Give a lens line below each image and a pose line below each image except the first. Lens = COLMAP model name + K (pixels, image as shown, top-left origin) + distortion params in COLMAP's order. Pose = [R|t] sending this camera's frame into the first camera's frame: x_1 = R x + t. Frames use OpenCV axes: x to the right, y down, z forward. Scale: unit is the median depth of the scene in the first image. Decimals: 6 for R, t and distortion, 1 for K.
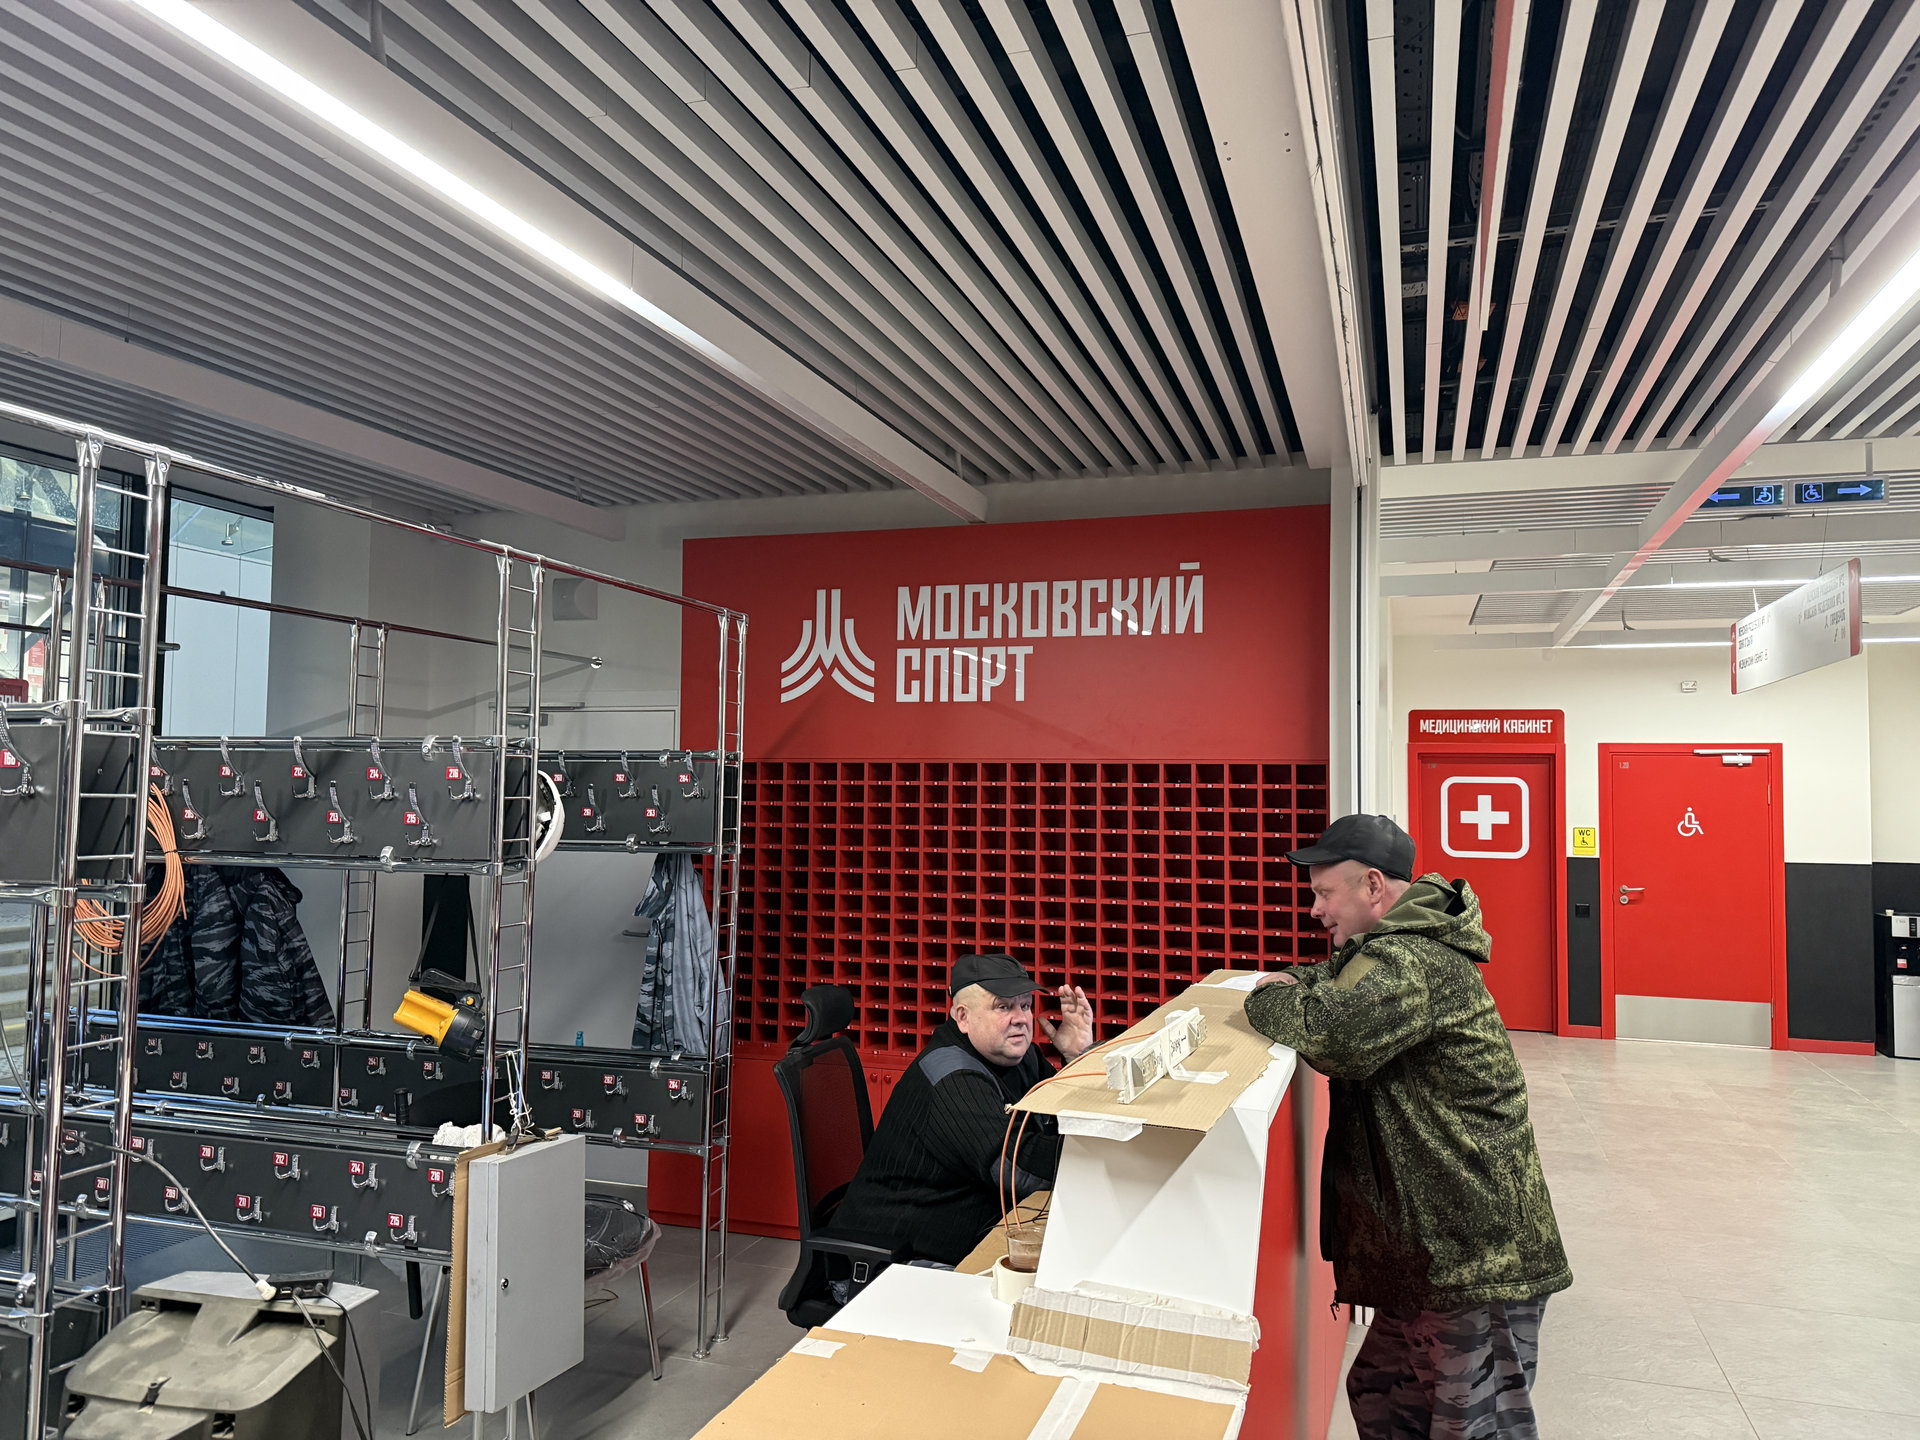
lens RADIAL K [[1362.7, 0, 959.6], [0, 1362.7, 726.4], [0, 0, 1]] dist [0.006164, -0.011846]
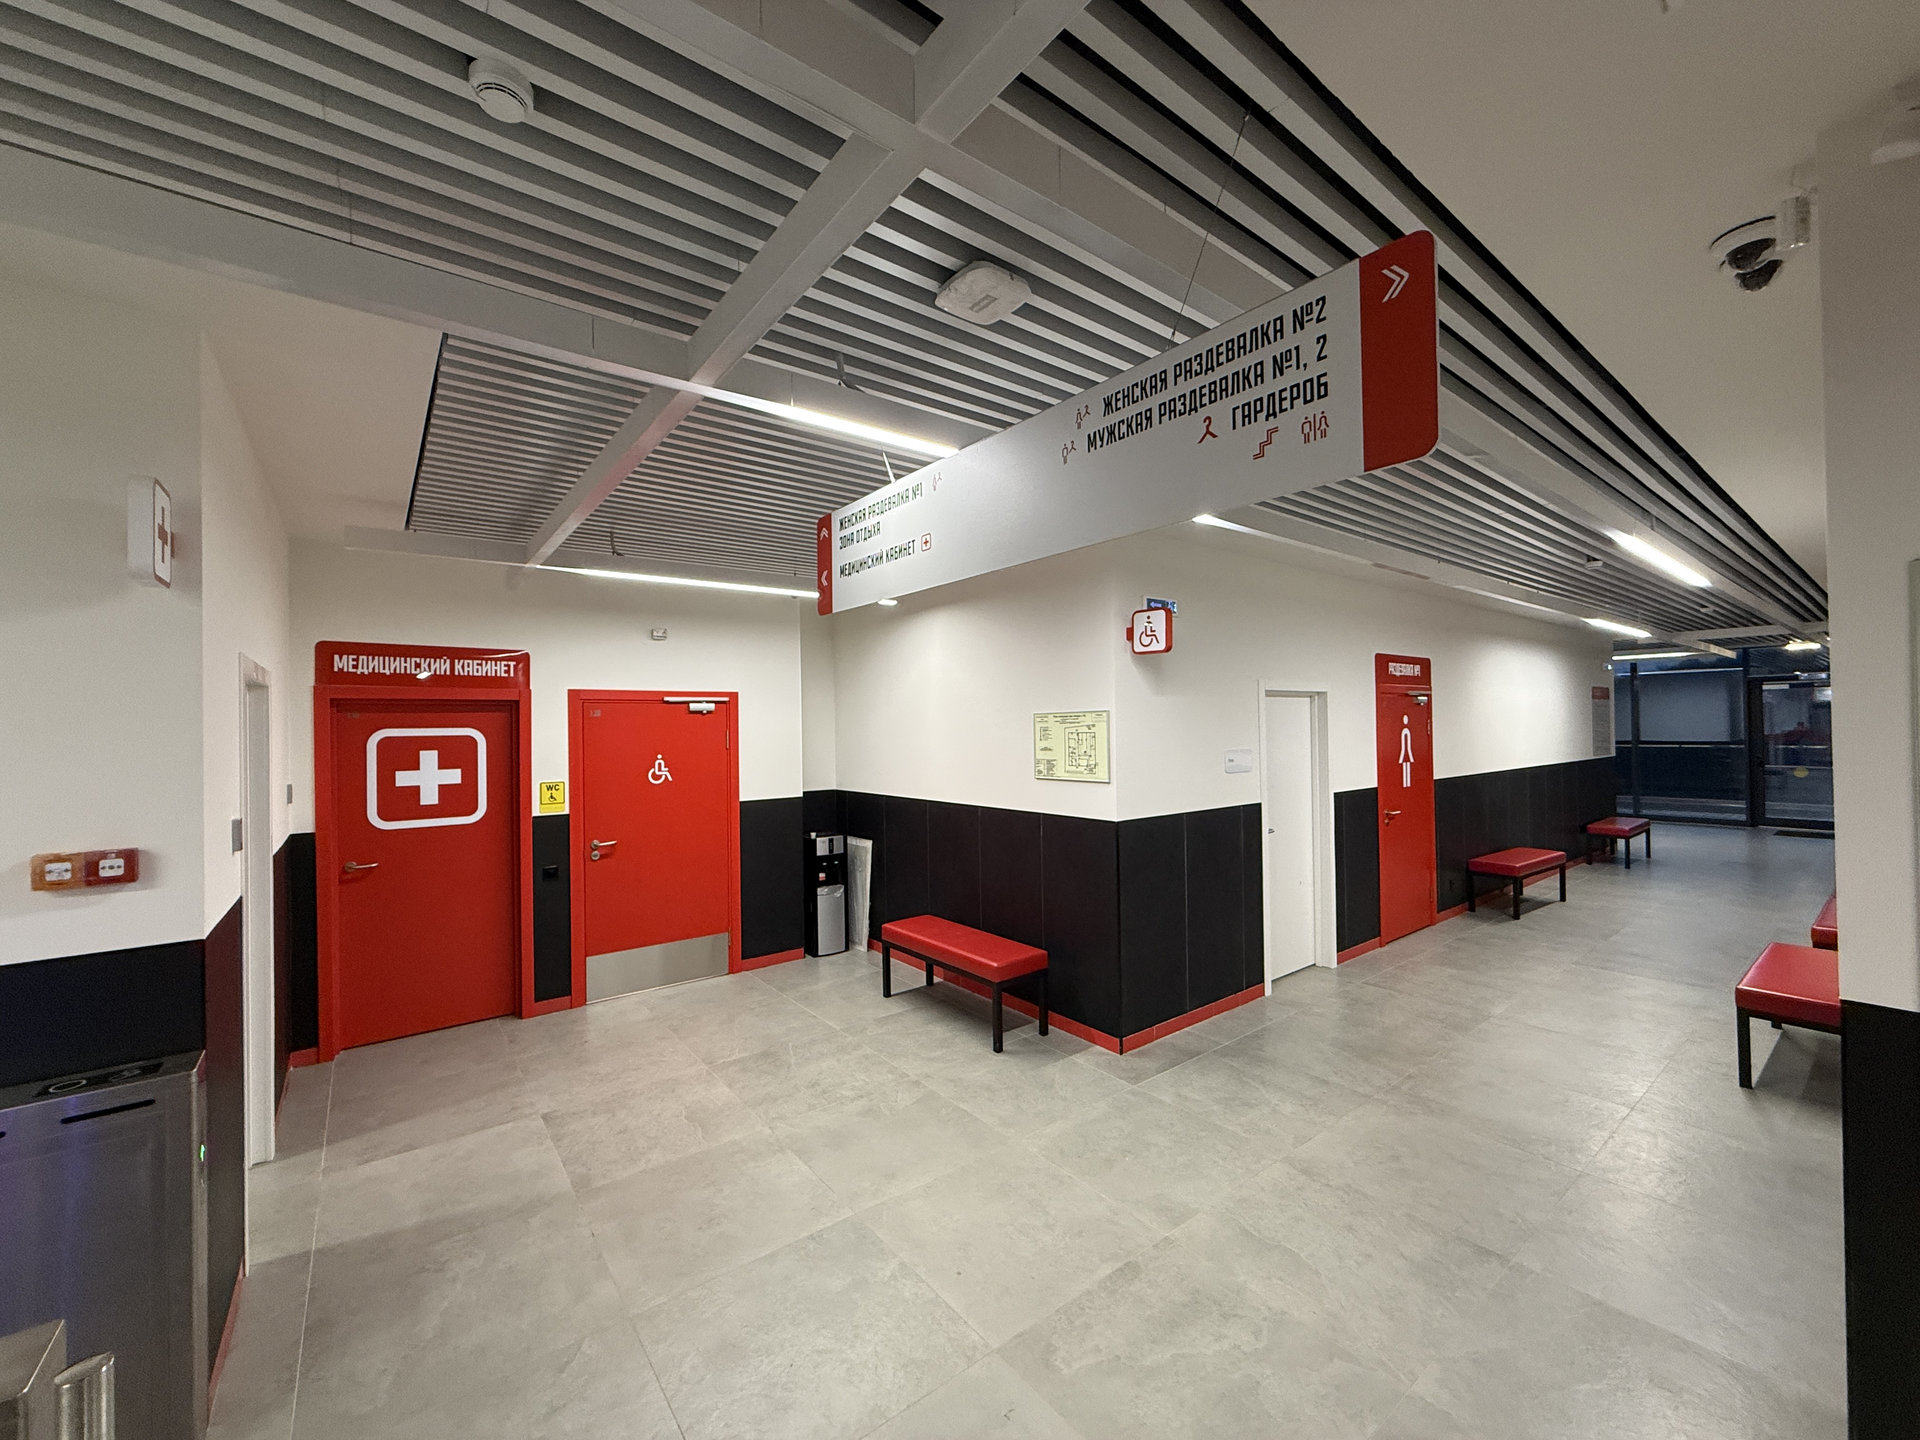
lens RADIAL K [[765.7, 0, 962.0], [0, 765.7, 715.8], [0, 0, 1]] dist [-0.013109, -0.000235]
pose [[0.563647, -0.011021, 0.825942, 0.193731], [-0.019990, 0.999436, 0.026977, 0.010861], [-0.825774, -0.031717, 0.563109, 0.492567]]
